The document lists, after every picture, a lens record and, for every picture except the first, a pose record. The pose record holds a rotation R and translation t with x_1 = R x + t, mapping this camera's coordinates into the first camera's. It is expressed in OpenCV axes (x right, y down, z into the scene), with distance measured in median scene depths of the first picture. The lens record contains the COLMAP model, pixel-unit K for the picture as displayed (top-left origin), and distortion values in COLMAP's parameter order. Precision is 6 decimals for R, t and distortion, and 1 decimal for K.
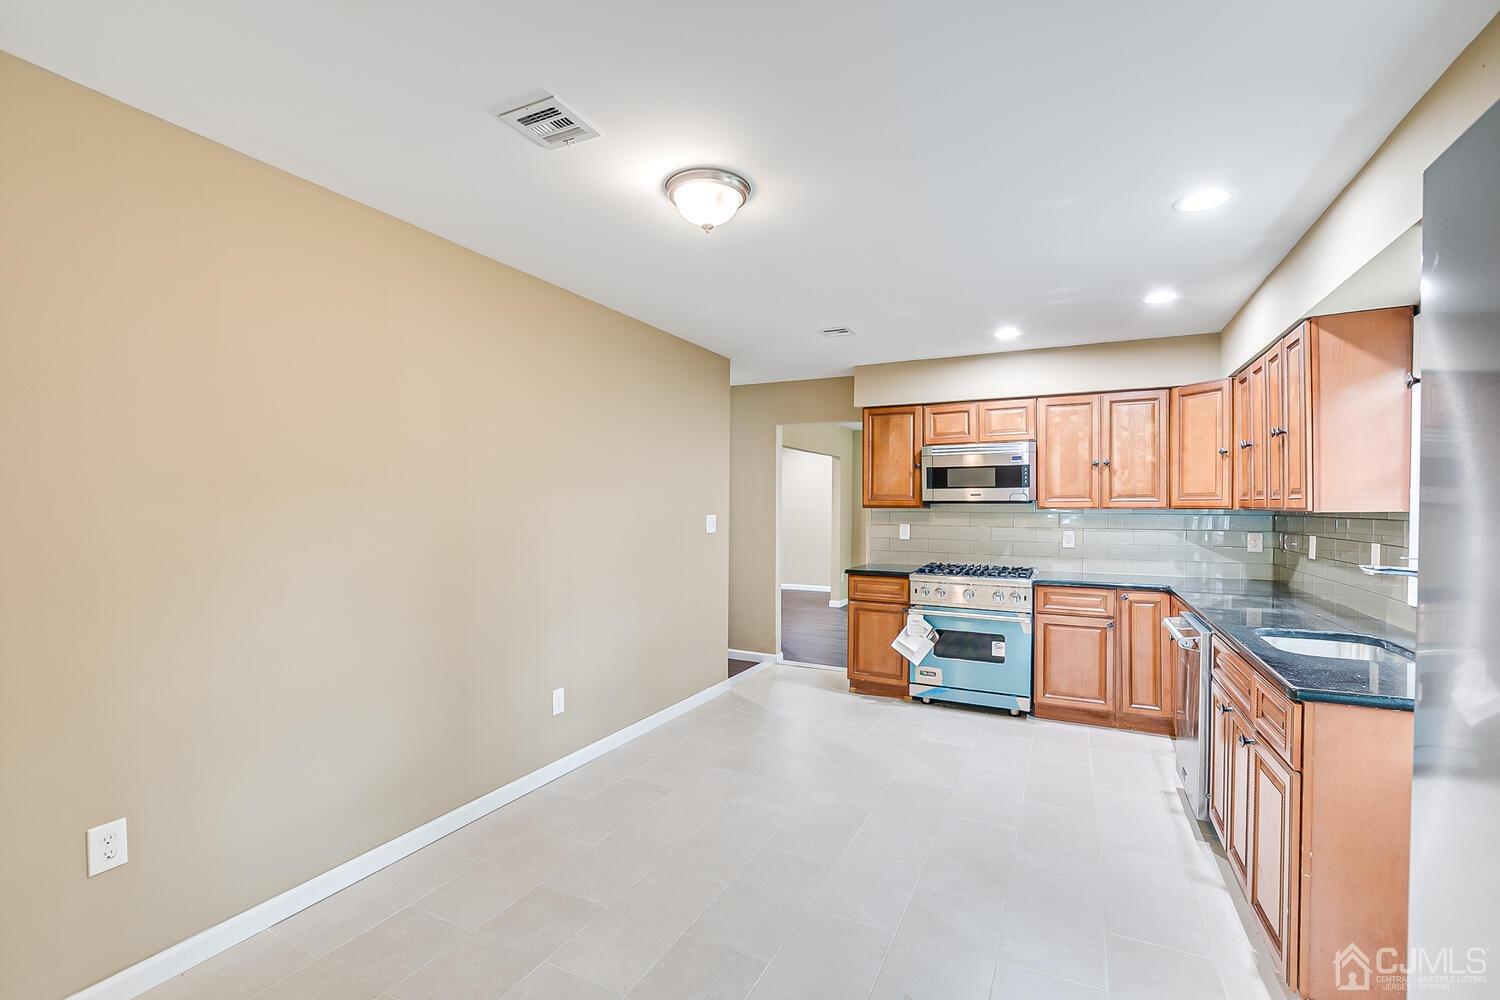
lens RADIAL K [[660.0, 0, 745.6], [0, 660.0, 510.1], [0, 0, 1]] dist [-0.024431, 0.003487]
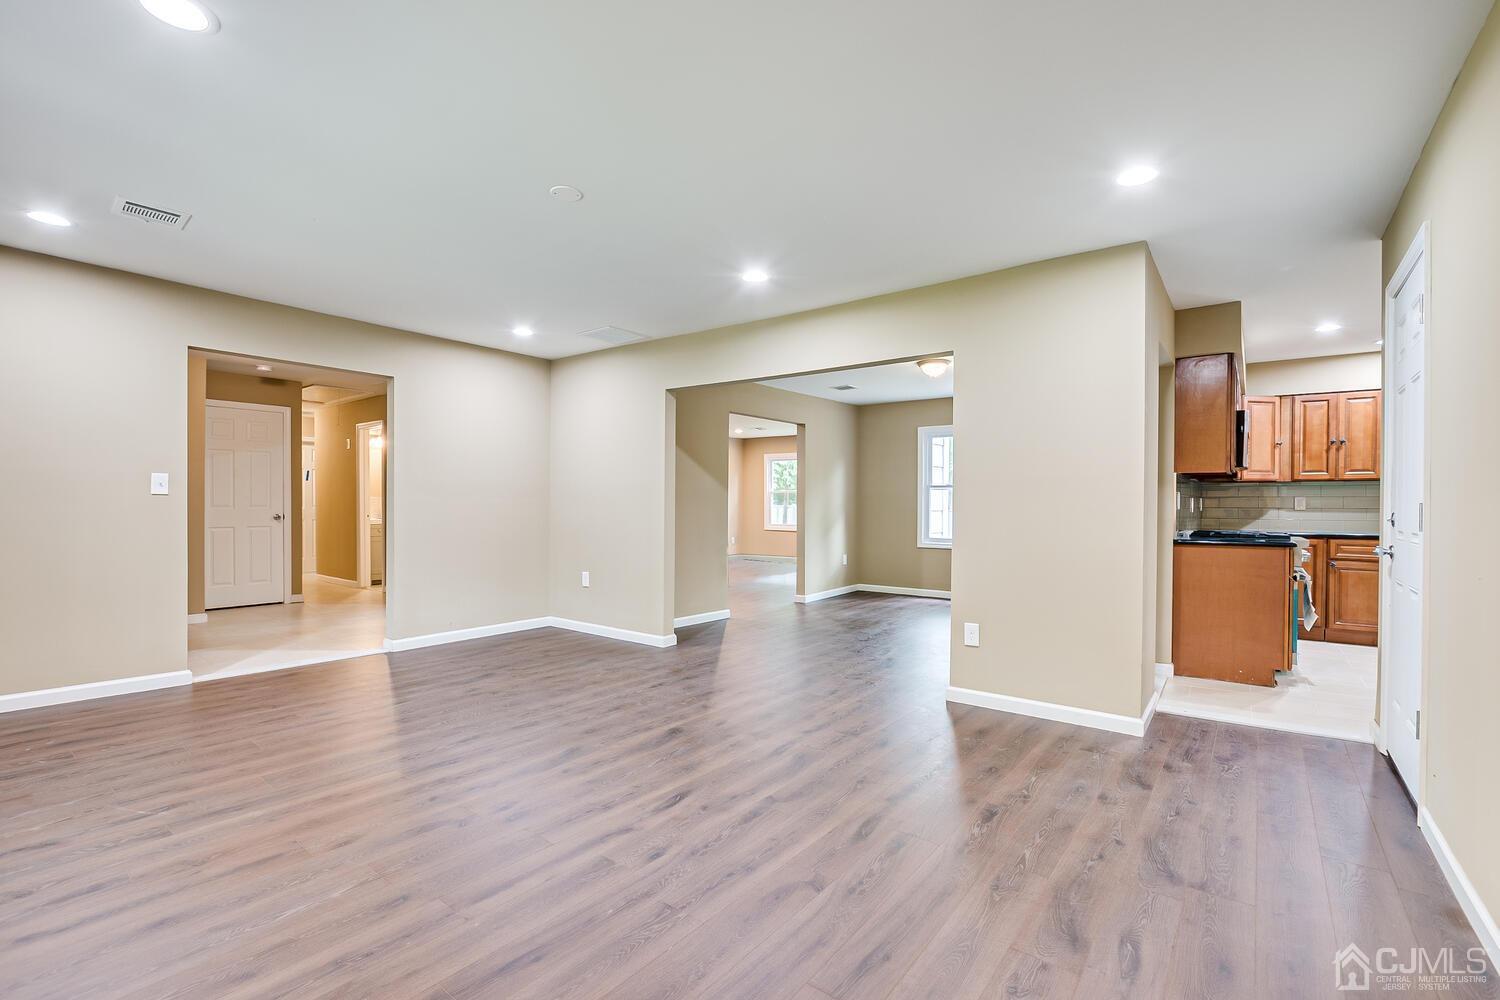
lens RADIAL K [[660.0, 0, 745.6], [0, 660.0, 510.1], [0, 0, 1]] dist [-0.024431, 0.003487]
pose [[0.188953, -0.011166, 0.981923, -0.880958], [0.001806, 0.999938, 0.011024, 0.042252], [-0.981985, -0.000310, 0.188961, 1.687815]]
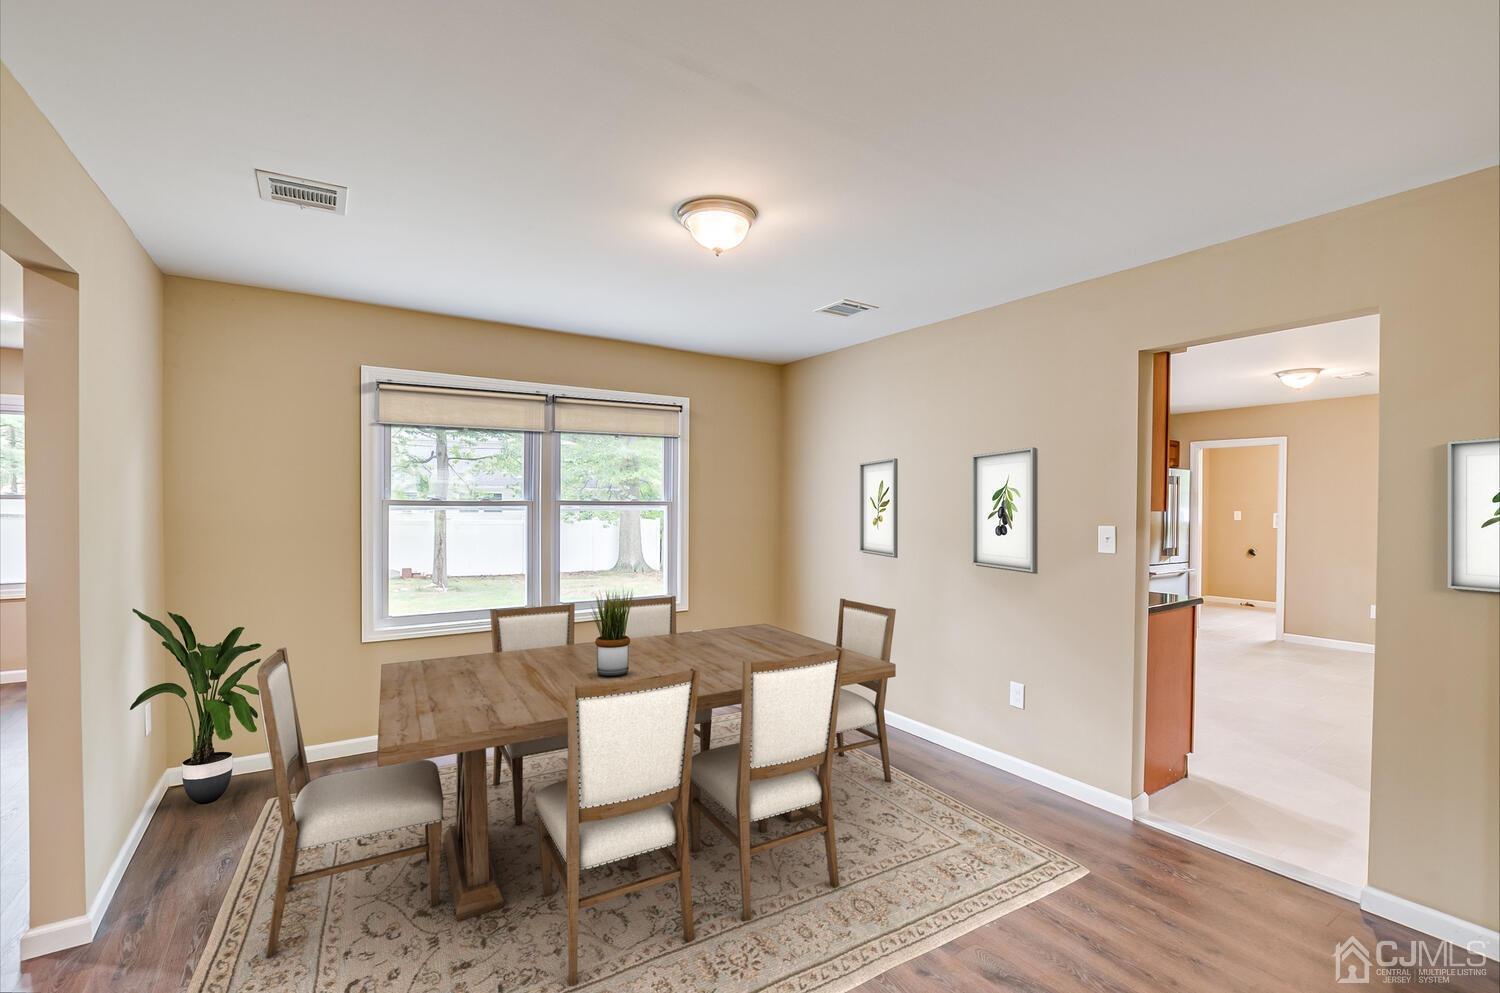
lens RADIAL K [[663.6, 0, 747.2], [0, 663.6, 510.7], [0, 0, 1]] dist [-0.027946, 0.007428]
pose [[-0.869333, -0.016971, 0.493936, 0.251203], [-0.007734, 0.999755, 0.020738, -0.014674], [-0.494167, 0.014208, -0.869251, 2.033508]]
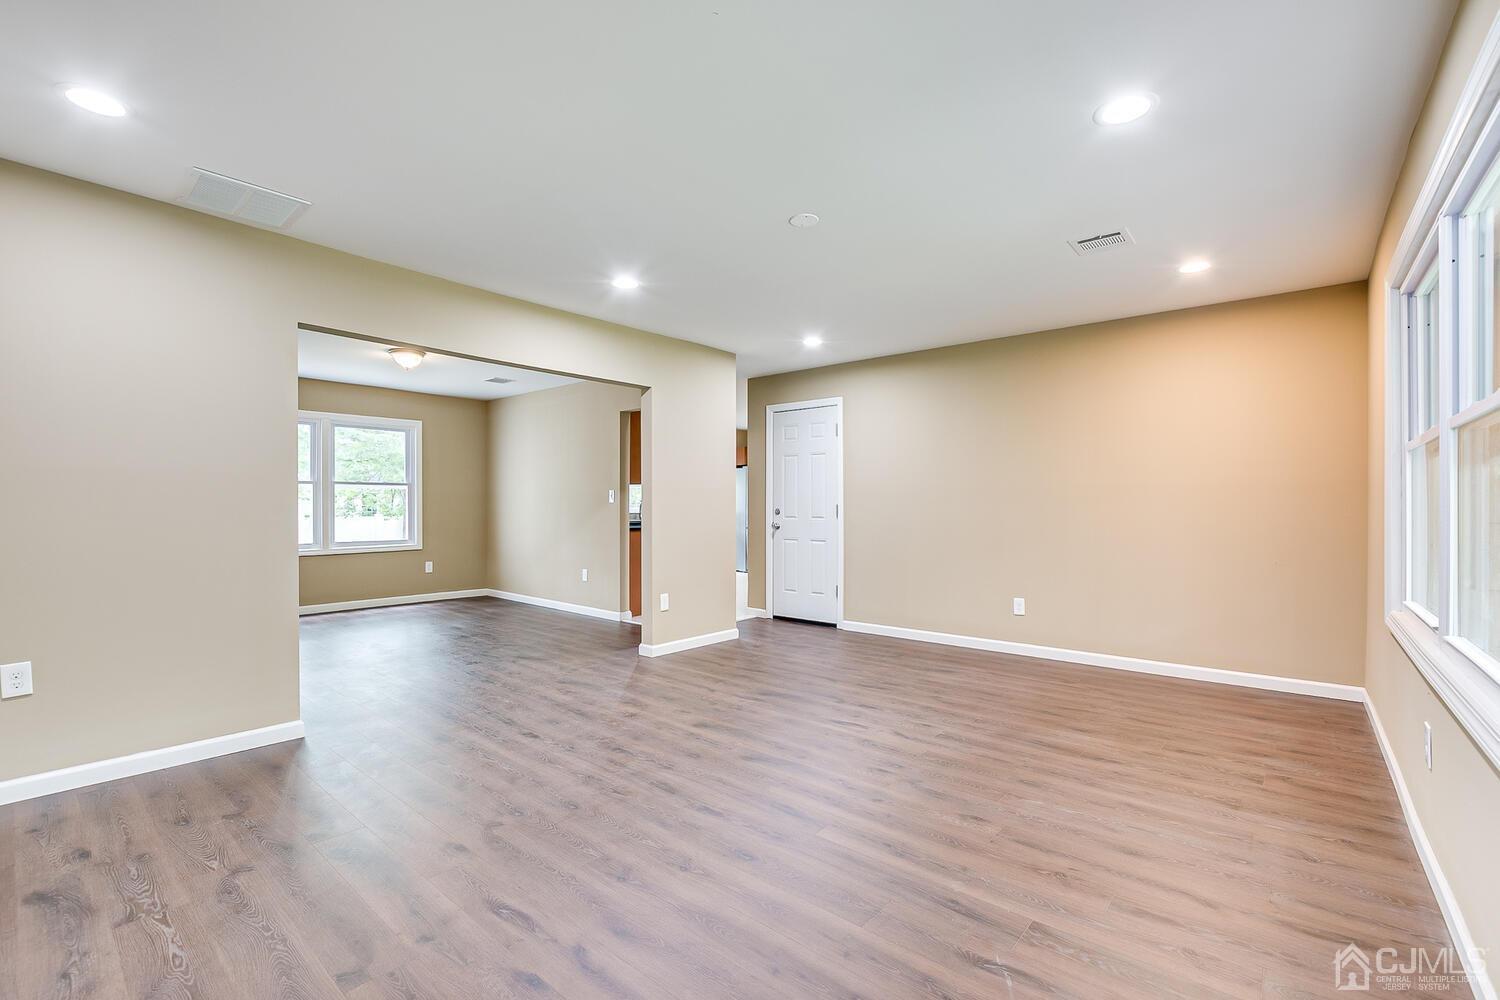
lens RADIAL K [[660.0, 0, 745.6], [0, 660.0, 510.1], [0, 0, 1]] dist [-0.024431, 0.003487]
pose [[-0.971258, -0.008033, 0.237894, -0.399095], [-0.004584, 0.999876, 0.015046, 0.034478], [-0.237985, 0.013523, -0.971175, 2.650527]]
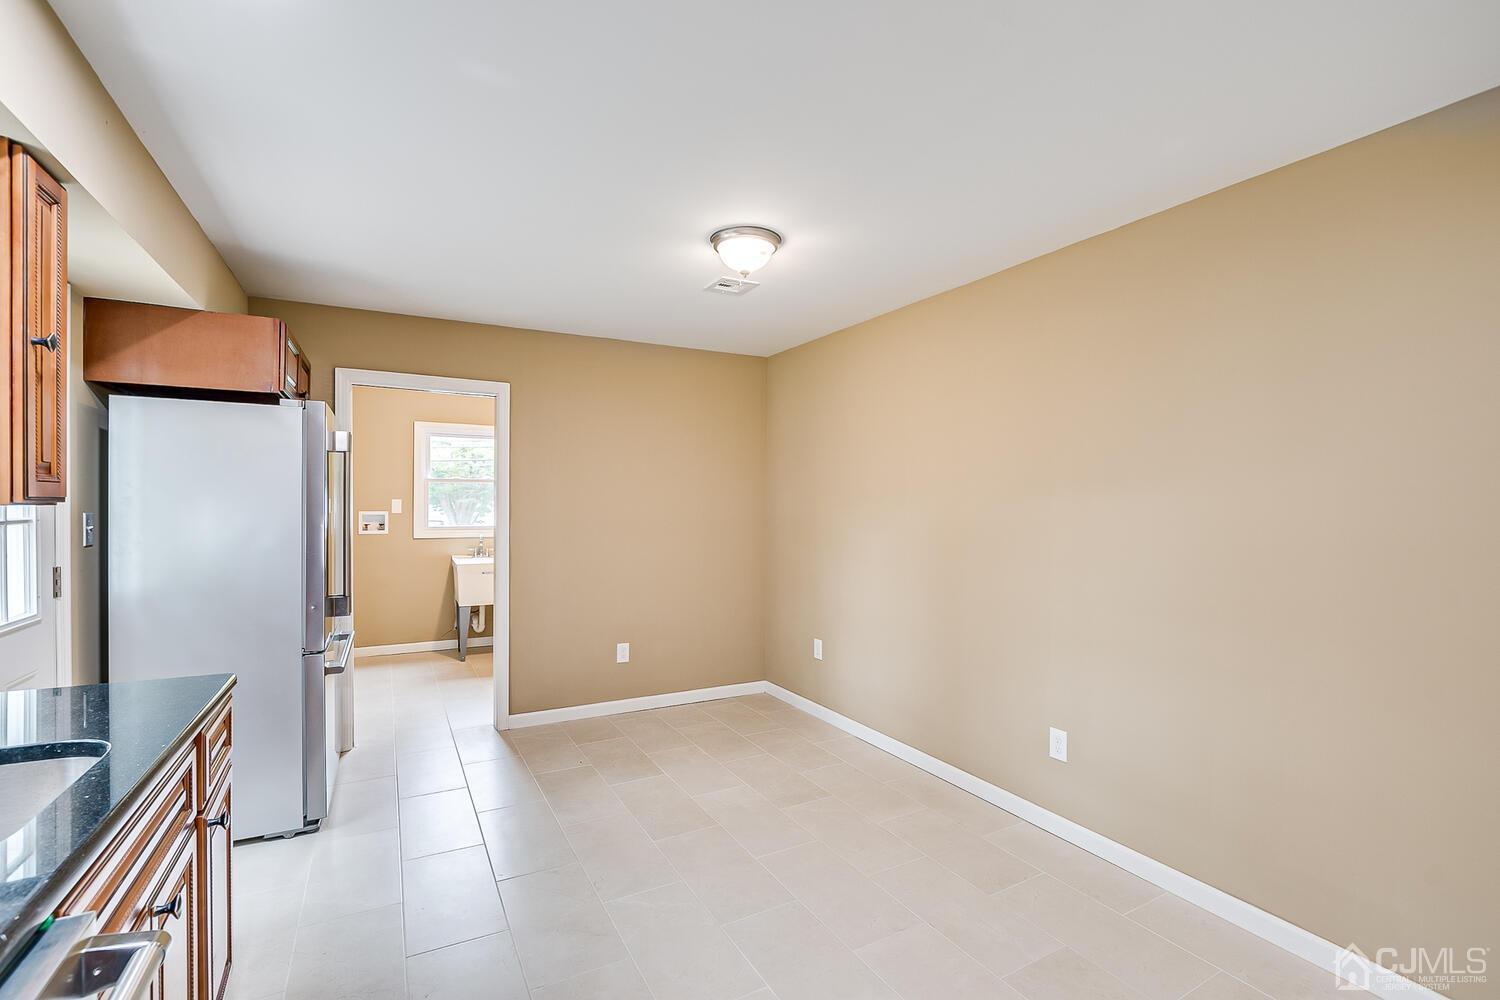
lens RADIAL K [[660.0, 0, 745.6], [0, 660.0, 510.1], [0, 0, 1]] dist [-0.024431, 0.003487]
pose [[-0.572481, -0.002605, -0.819914, 0.470382], [-0.018417, 0.999783, 0.009683, -0.005377], [0.819711, 0.020644, -0.572405, 0.863671]]
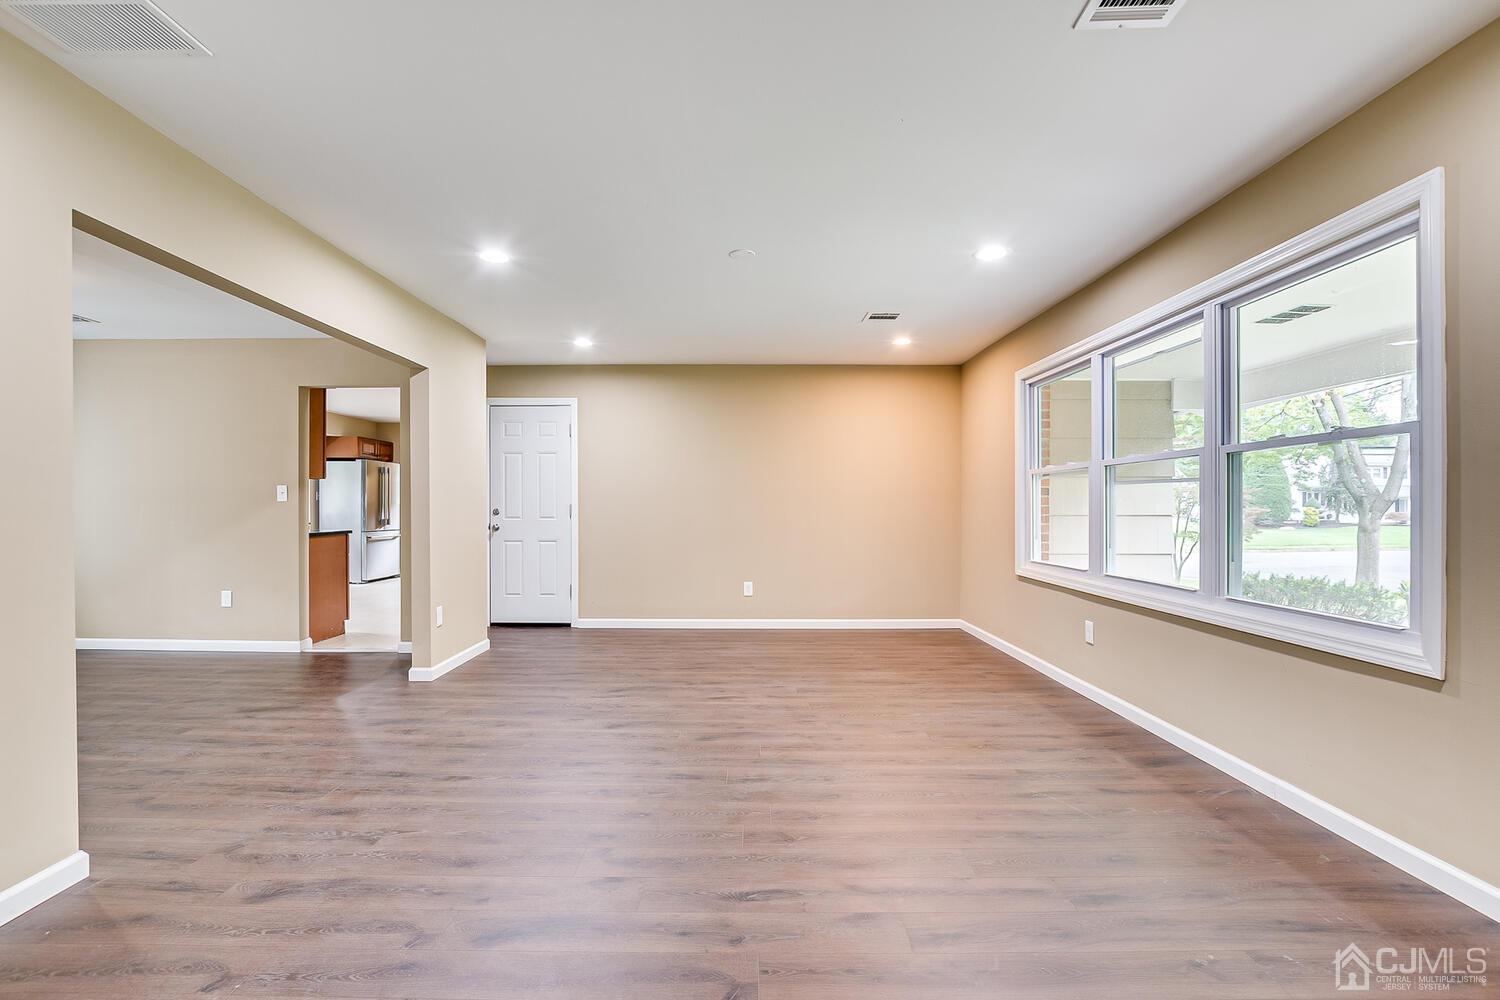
lens RADIAL K [[660.0, 0, 745.6], [0, 660.0, 510.1], [0, 0, 1]] dist [-0.024431, 0.003487]
pose [[-0.892041, -0.003888, -0.451938, 0.050593], [-0.009532, 0.999902, 0.010210, 0.036965], [0.451855, 0.013416, -0.891991, 2.668062]]
